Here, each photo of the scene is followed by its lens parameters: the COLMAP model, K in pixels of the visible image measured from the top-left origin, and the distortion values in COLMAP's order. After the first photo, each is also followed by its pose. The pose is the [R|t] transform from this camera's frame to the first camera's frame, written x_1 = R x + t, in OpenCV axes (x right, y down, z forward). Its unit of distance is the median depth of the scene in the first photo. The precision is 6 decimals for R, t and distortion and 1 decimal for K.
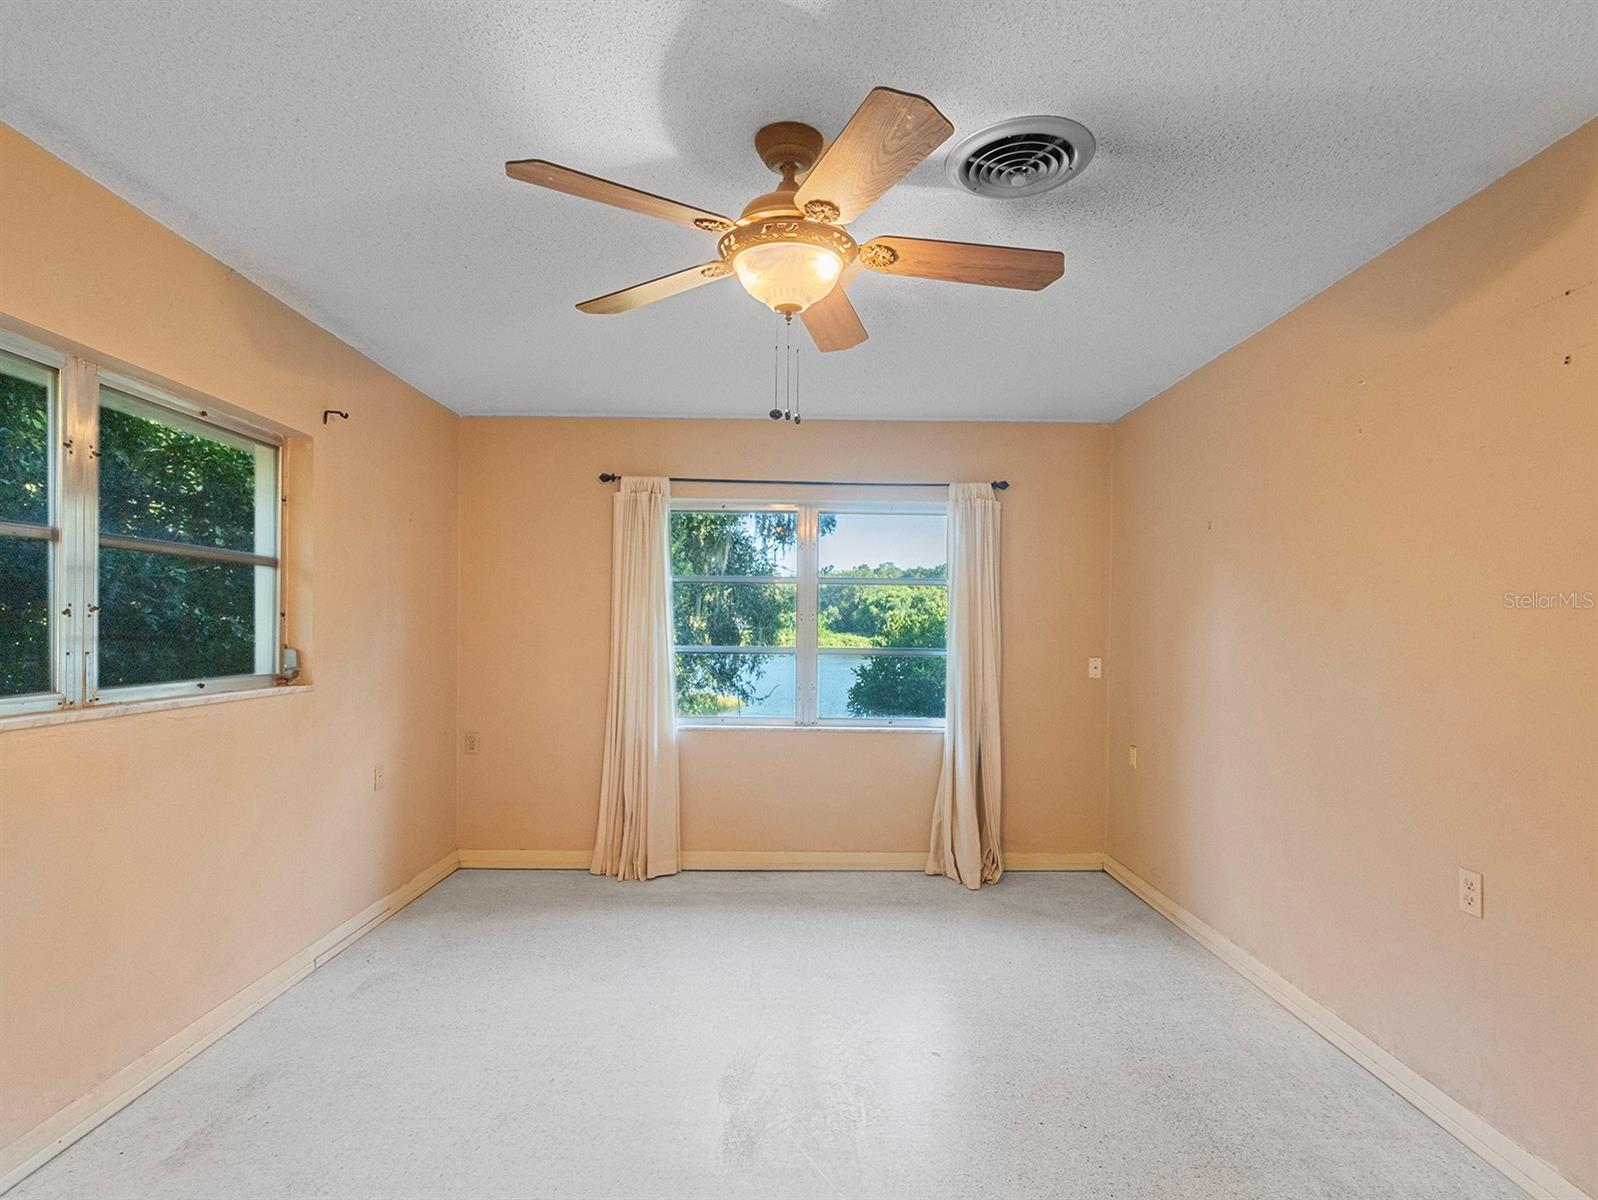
lens RADIAL K [[829.7, 0, 797.5], [0, 829.7, 629.9], [0, 0, 1]] dist [-0.006869, 0.000504]
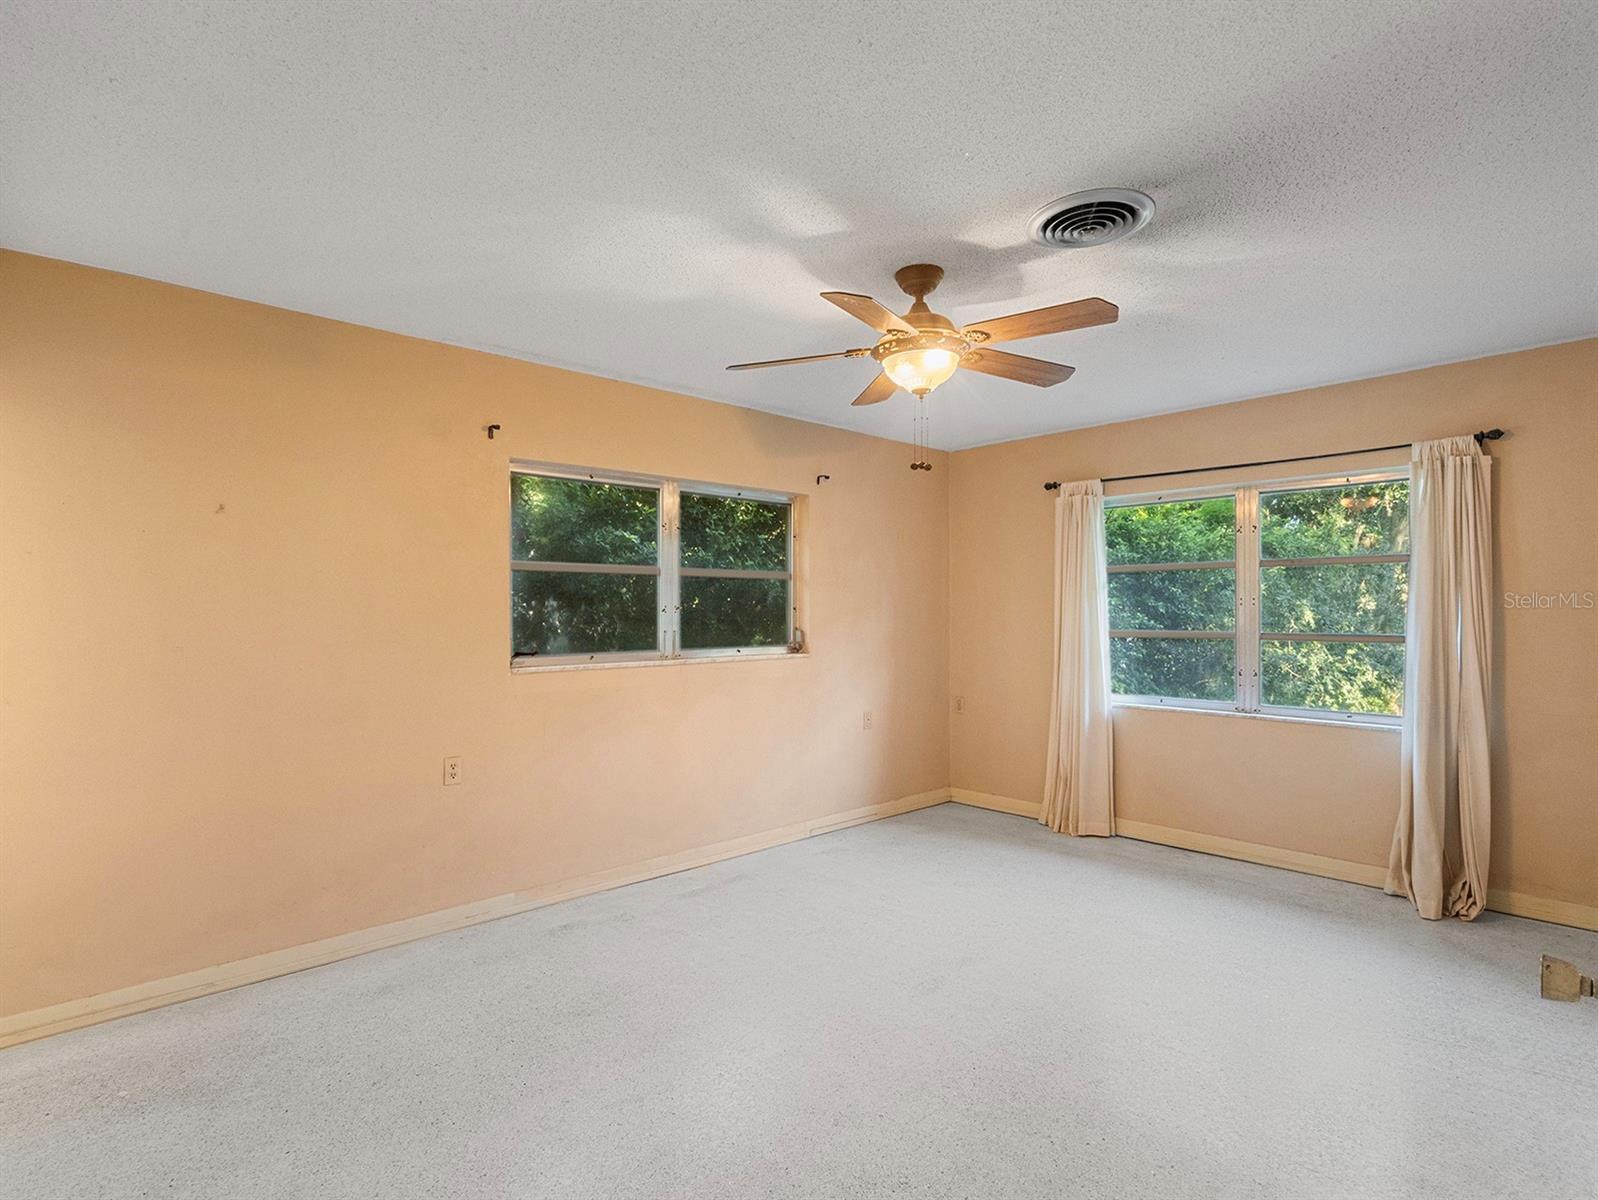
lens RADIAL K [[819.0, 0, 792.4], [0, 819.0, 605.9], [0, 0, 1]] dist [-0.000877, 0.001223]
pose [[0.672929, -0.016235, -0.739529, 0.400178], [0.007628, 0.999858, -0.015009, 0.000123], [0.739668, 0.004459, 0.672958, -0.048289]]
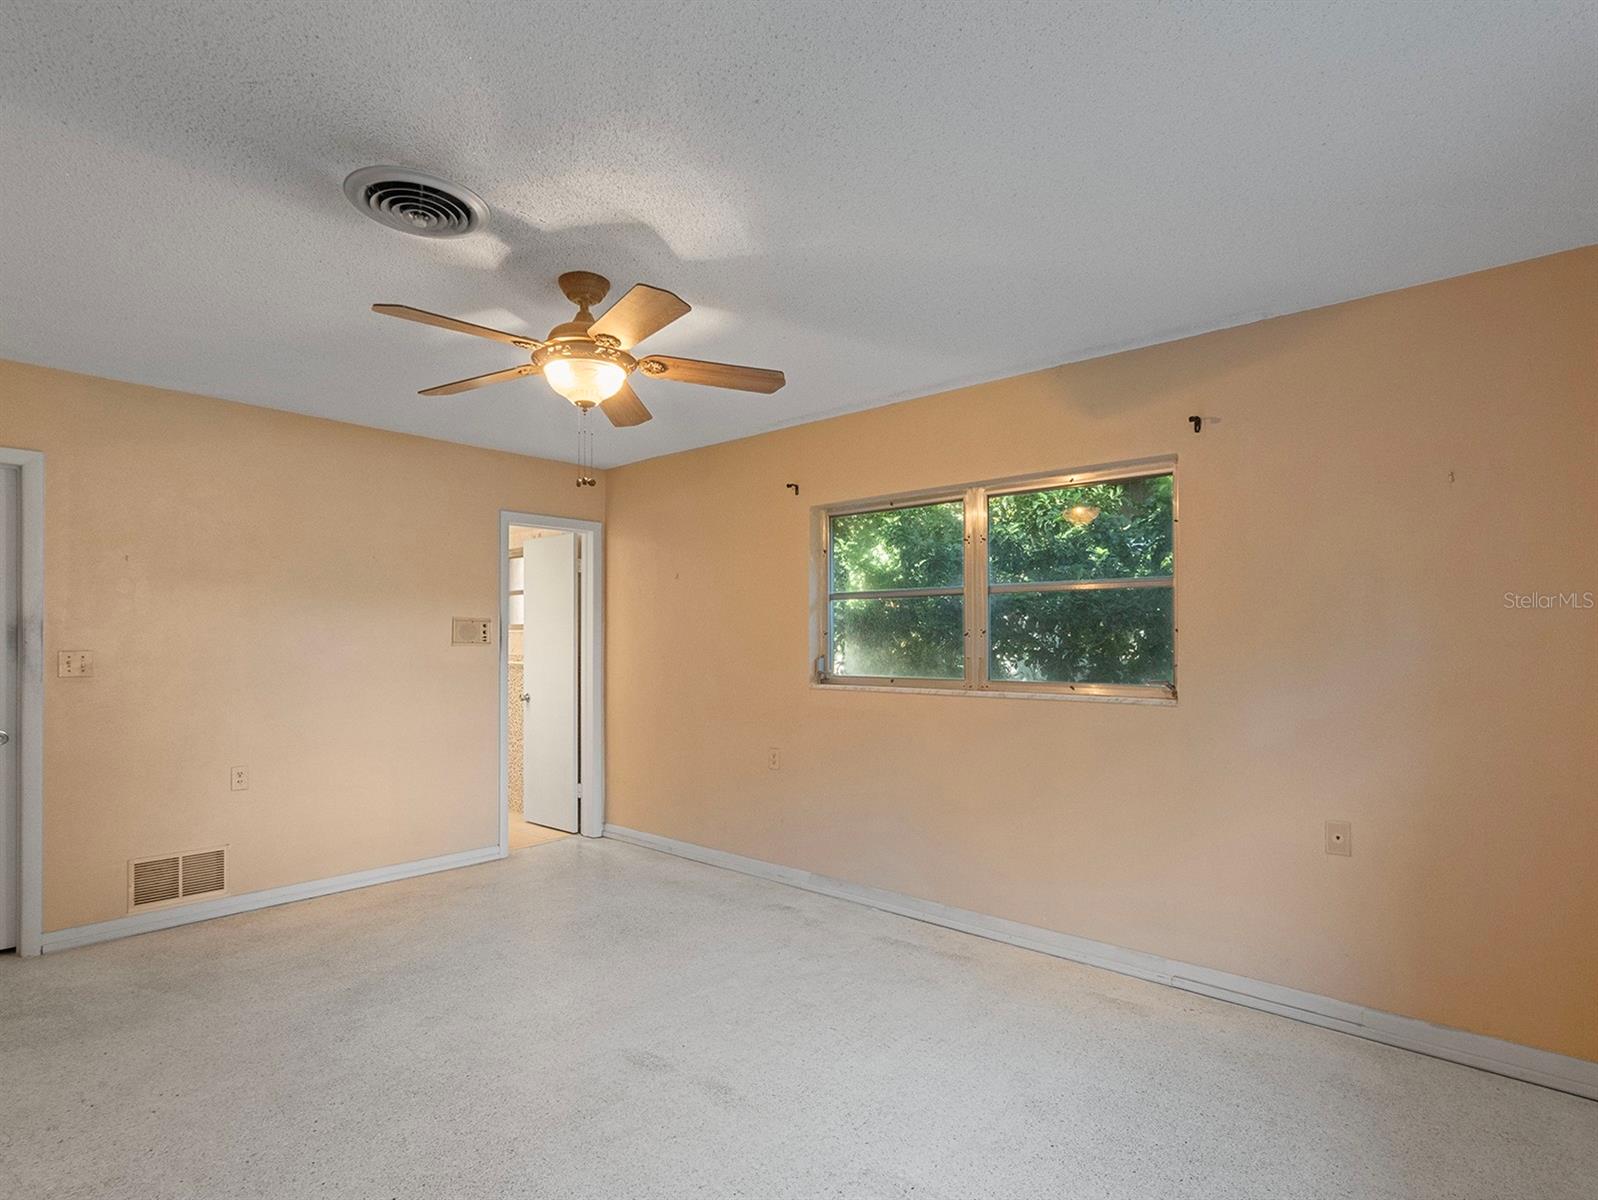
lens RADIAL K [[829.7, 0, 797.5], [0, 829.7, 629.9], [0, 0, 1]] dist [-0.006869, 0.000504]
pose [[-0.664958, -0.014291, -0.746744, 0.349454], [-0.004775, 0.999878, -0.014884, -0.001134], [0.746865, -0.006332, -0.664945, 0.986162]]
